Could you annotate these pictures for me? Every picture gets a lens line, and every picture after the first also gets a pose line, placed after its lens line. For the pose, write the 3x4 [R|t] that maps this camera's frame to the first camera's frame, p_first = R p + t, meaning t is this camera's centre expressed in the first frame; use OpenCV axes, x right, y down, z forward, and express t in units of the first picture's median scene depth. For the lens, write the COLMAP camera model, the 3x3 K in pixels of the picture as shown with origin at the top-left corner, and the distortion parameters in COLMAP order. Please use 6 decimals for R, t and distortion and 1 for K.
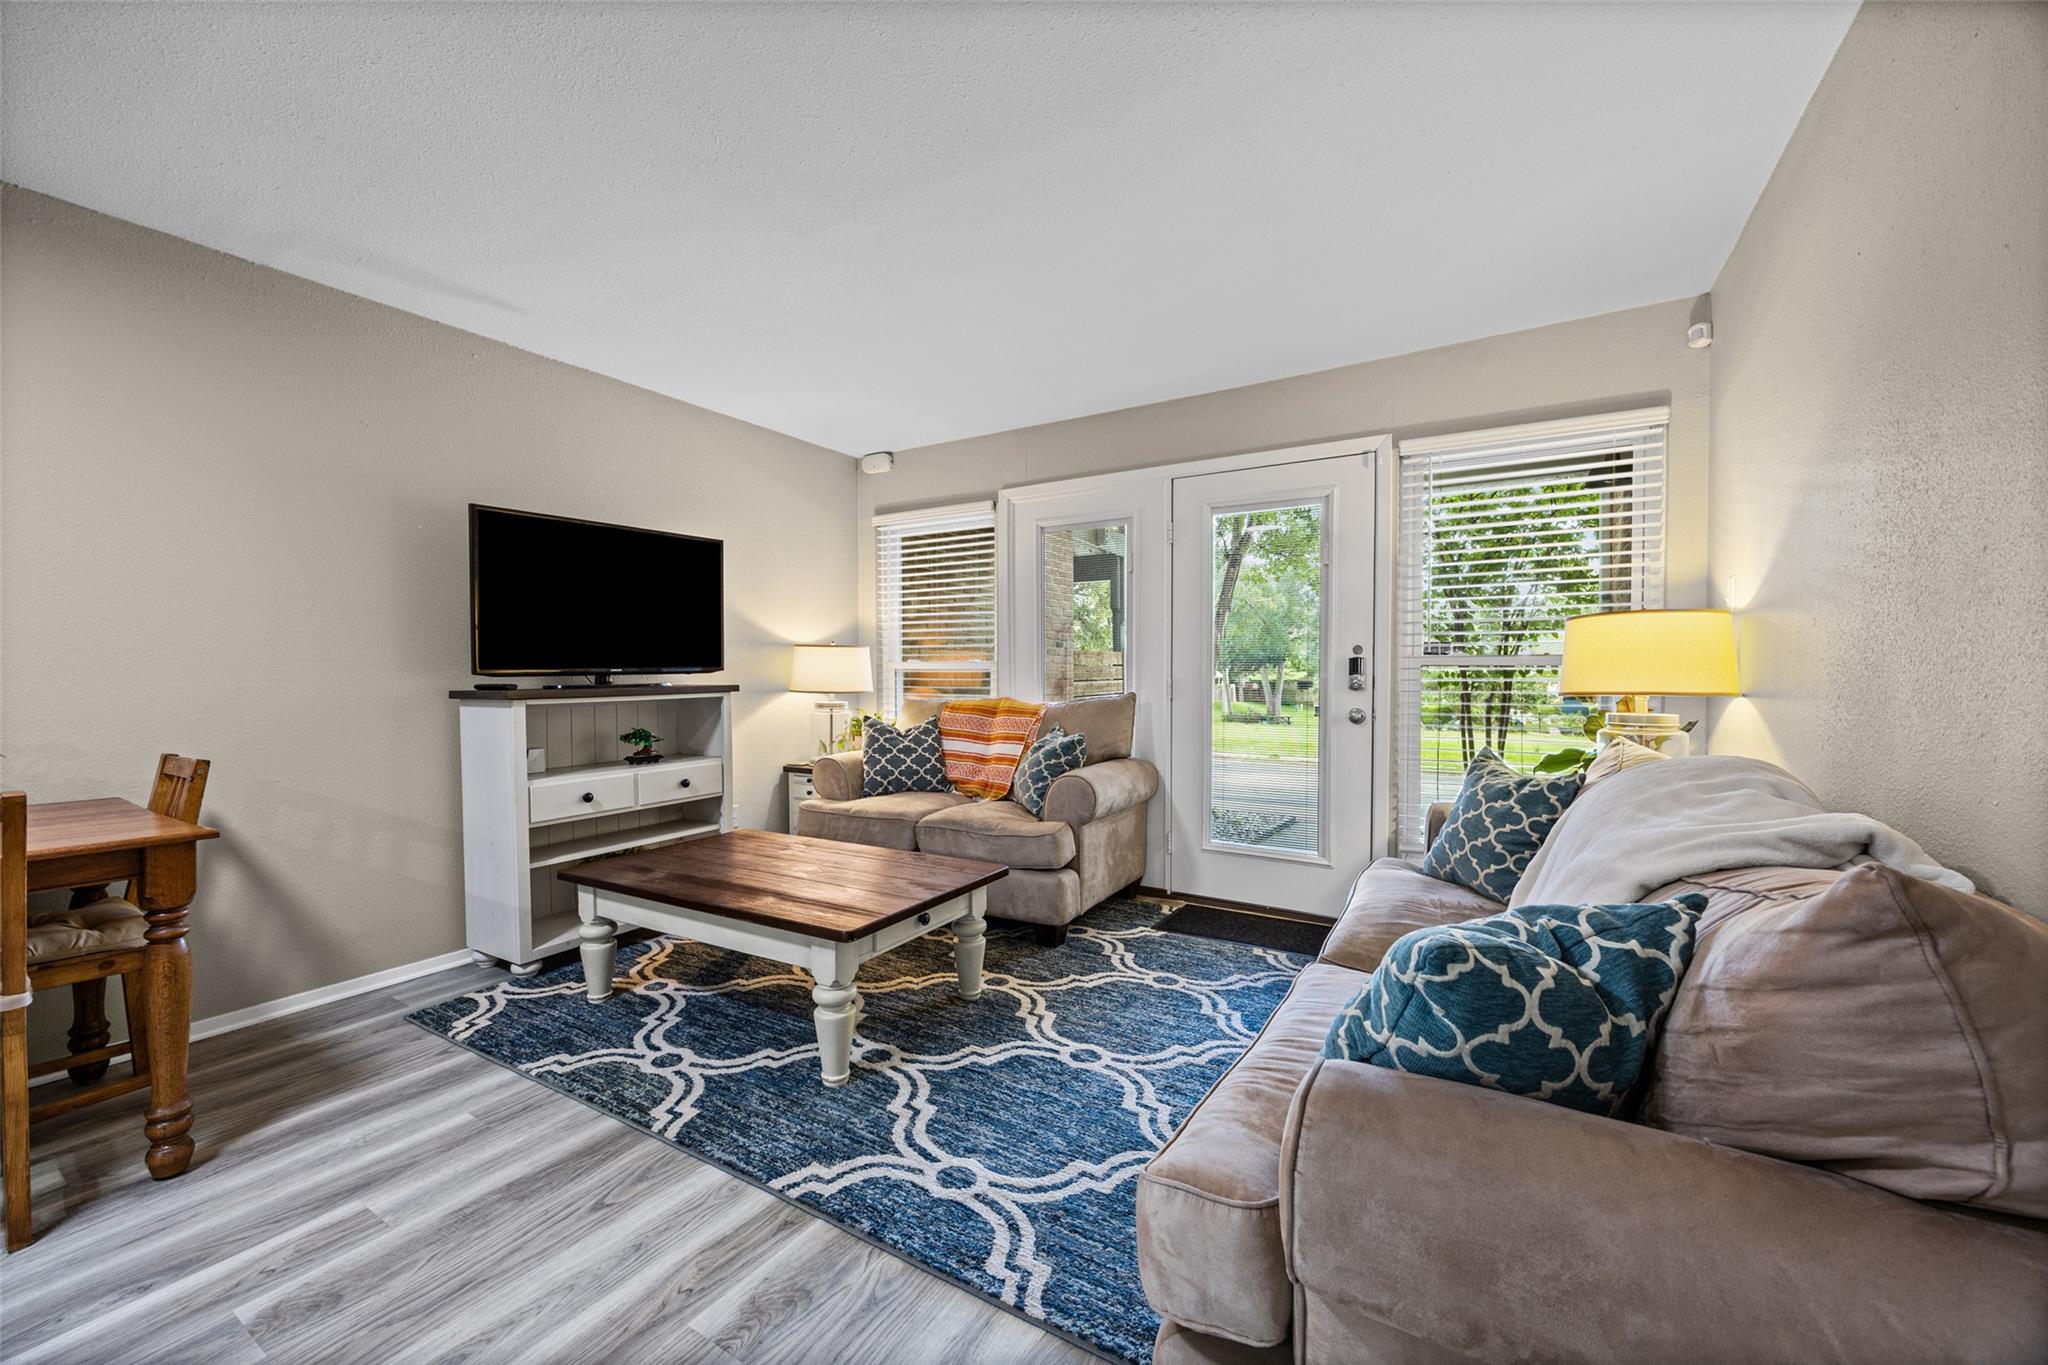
lens RADIAL K [[793.4, 0, 1018.7], [0, 793.4, 689.7], [0, 0, 1]] dist [-0.000729, -0.000067]
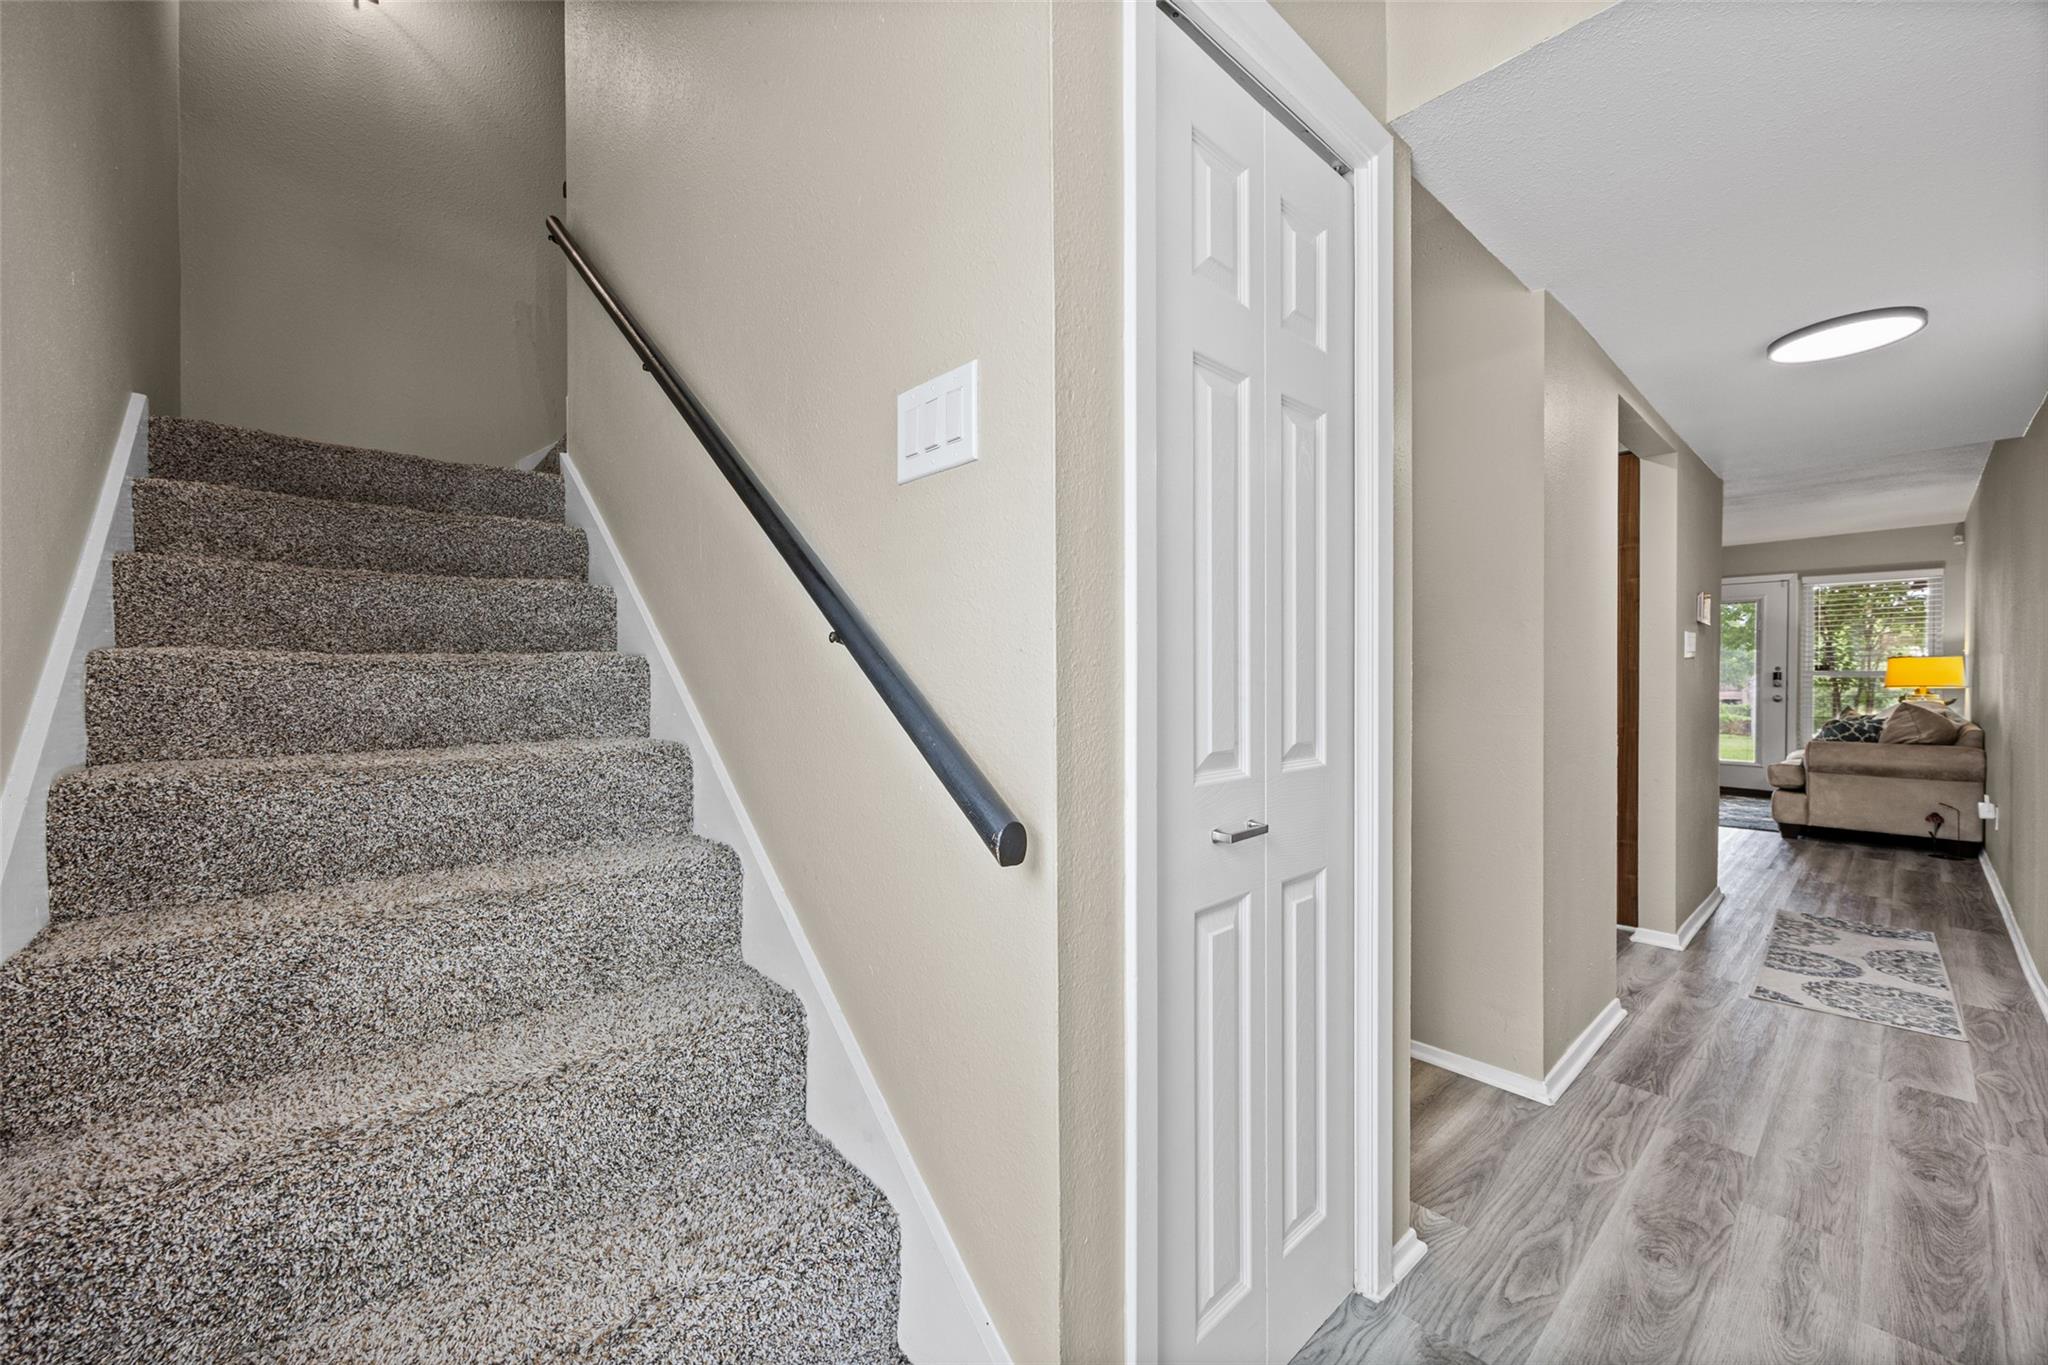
lens RADIAL K [[793.4, 0, 1018.7], [0, 793.4, 689.7], [0, 0, 1]] dist [-0.000729, -0.000067]
pose [[0.958845, 0.003688, -0.283905, -1.191687], [-0.006565, 0.999936, -0.009181, 0.051794], [0.283853, 0.010667, 0.958808, -2.104449]]
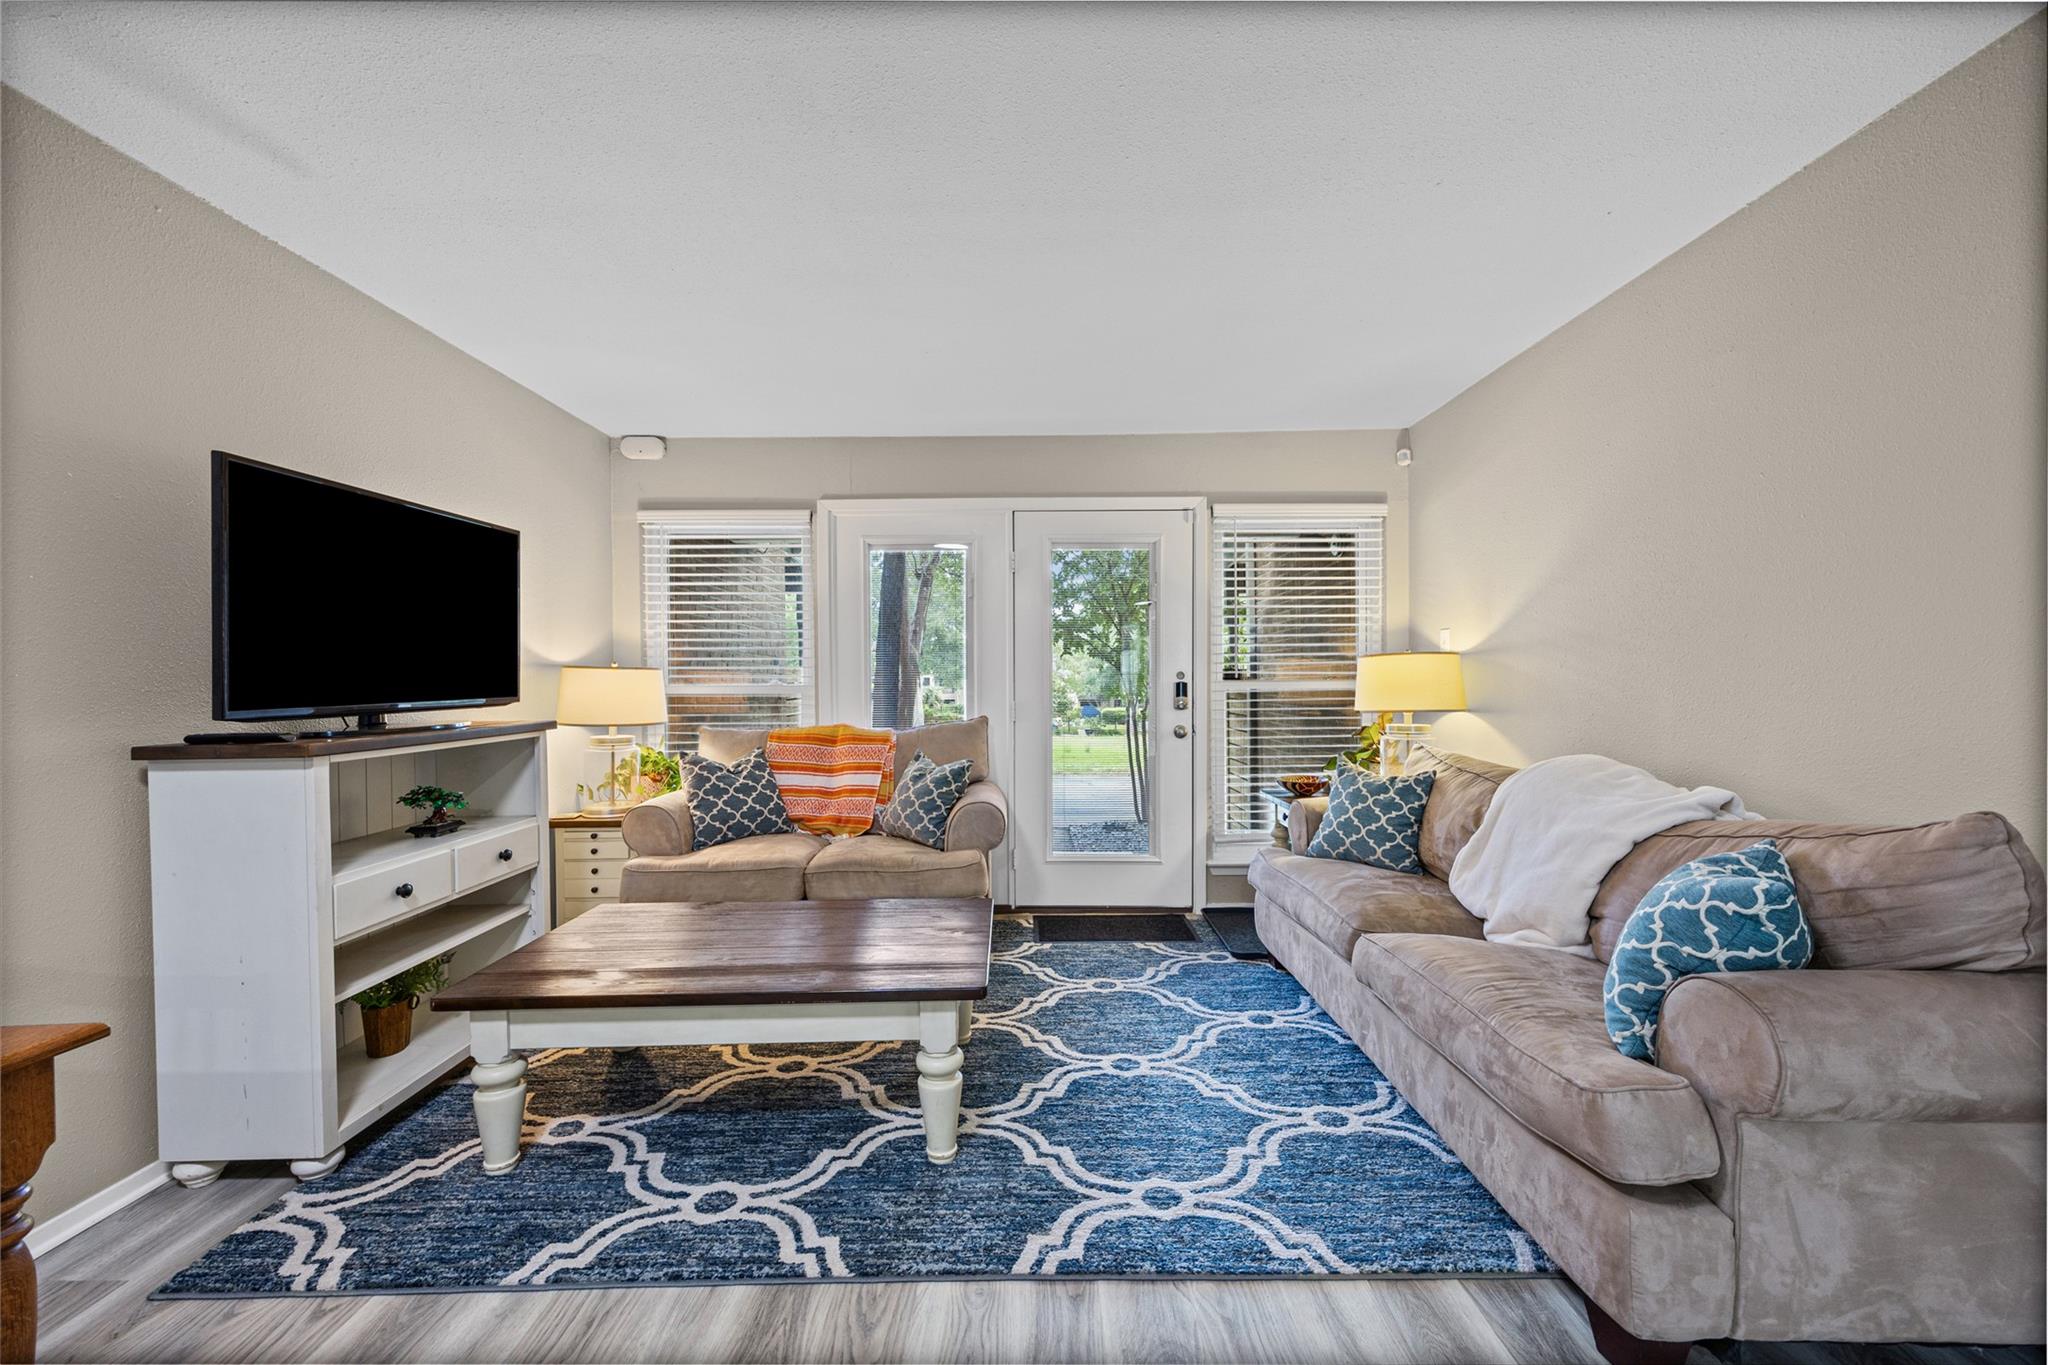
lens RADIAL K [[812.3, 0, 1025.0], [0, 812.3, 691.4], [0, 0, 1]] dist [0.010034, -0.000296]
pose [[0.854226, -0.010969, 0.519786, -0.484336], [0.017606, 0.999814, -0.007836, -0.026042], [-0.519603, 0.015845, 0.854261, 0.106896]]
